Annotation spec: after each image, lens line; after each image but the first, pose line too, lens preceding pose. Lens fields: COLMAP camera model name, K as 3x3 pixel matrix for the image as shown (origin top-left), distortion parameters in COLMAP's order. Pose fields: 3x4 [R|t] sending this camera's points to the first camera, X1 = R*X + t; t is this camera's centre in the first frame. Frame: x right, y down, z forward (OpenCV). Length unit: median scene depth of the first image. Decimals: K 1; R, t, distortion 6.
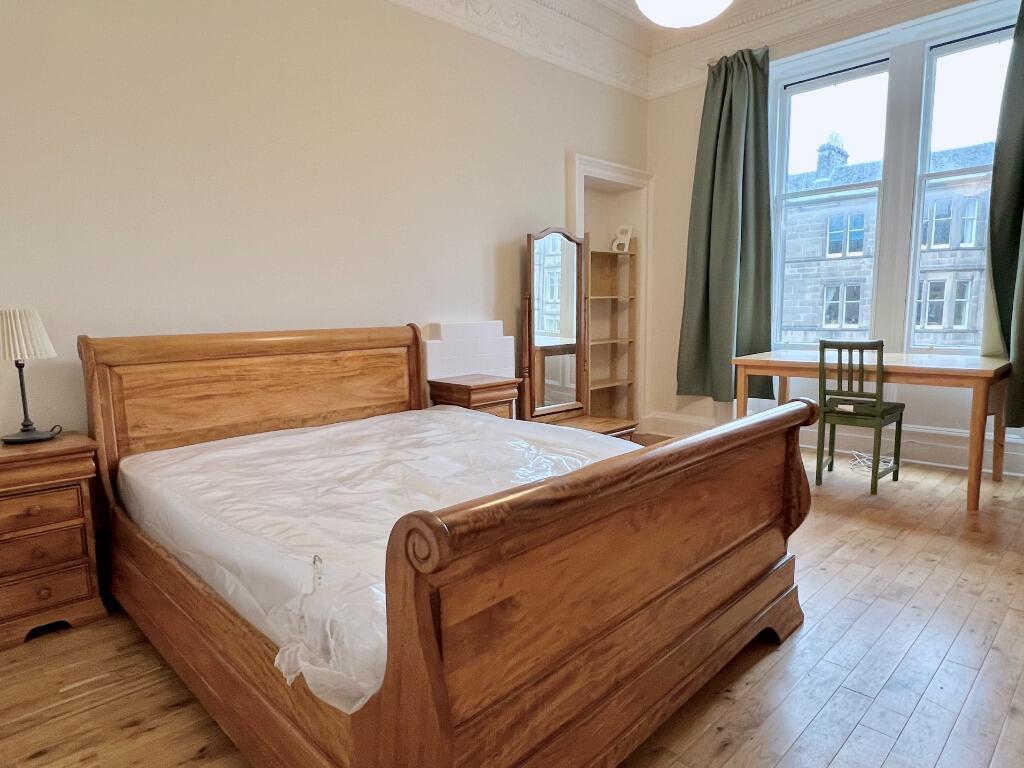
lens RADIAL K [[589.5, 0, 513.3], [0, 589.5, 386.6], [0, 0, 1]] dist [0.007138, 0.000583]
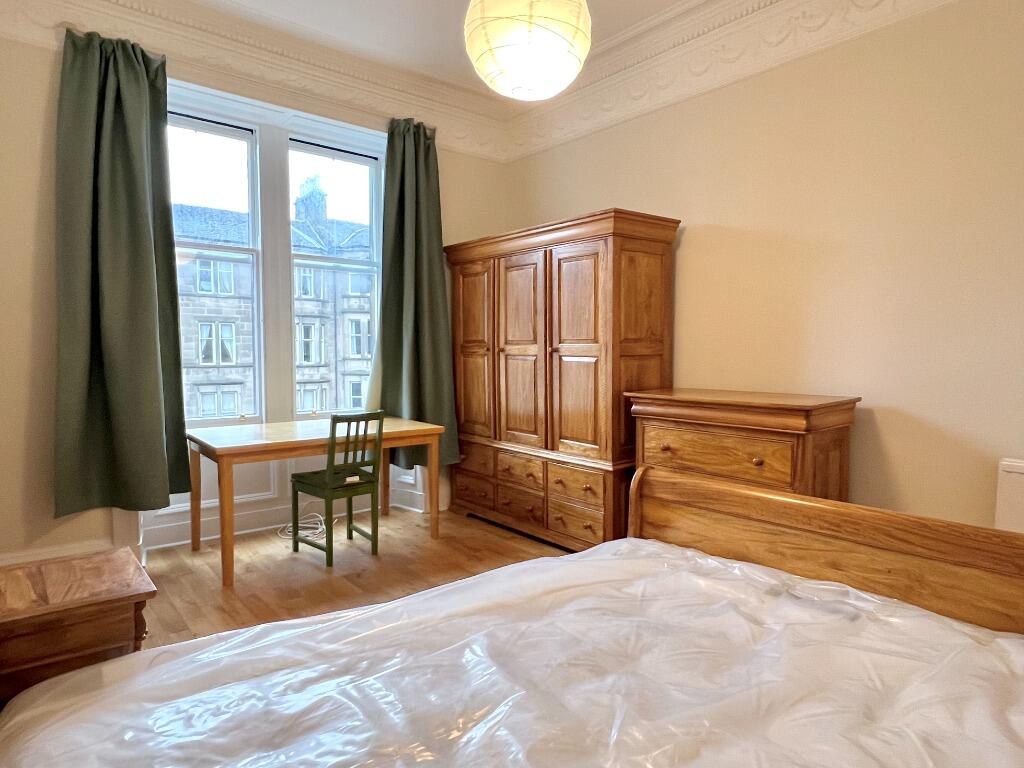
lens RADIAL K [[614.5, 0, 506.5], [0, 614.5, 379.2], [0, 0, 1]] dist [-0.000291, -0.001392]
pose [[0.092217, -0.032304, 0.995215, -0.438258], [0.127095, 0.991680, 0.020412, -0.118684], [-0.987594, 0.124605, 0.095556, 0.614816]]
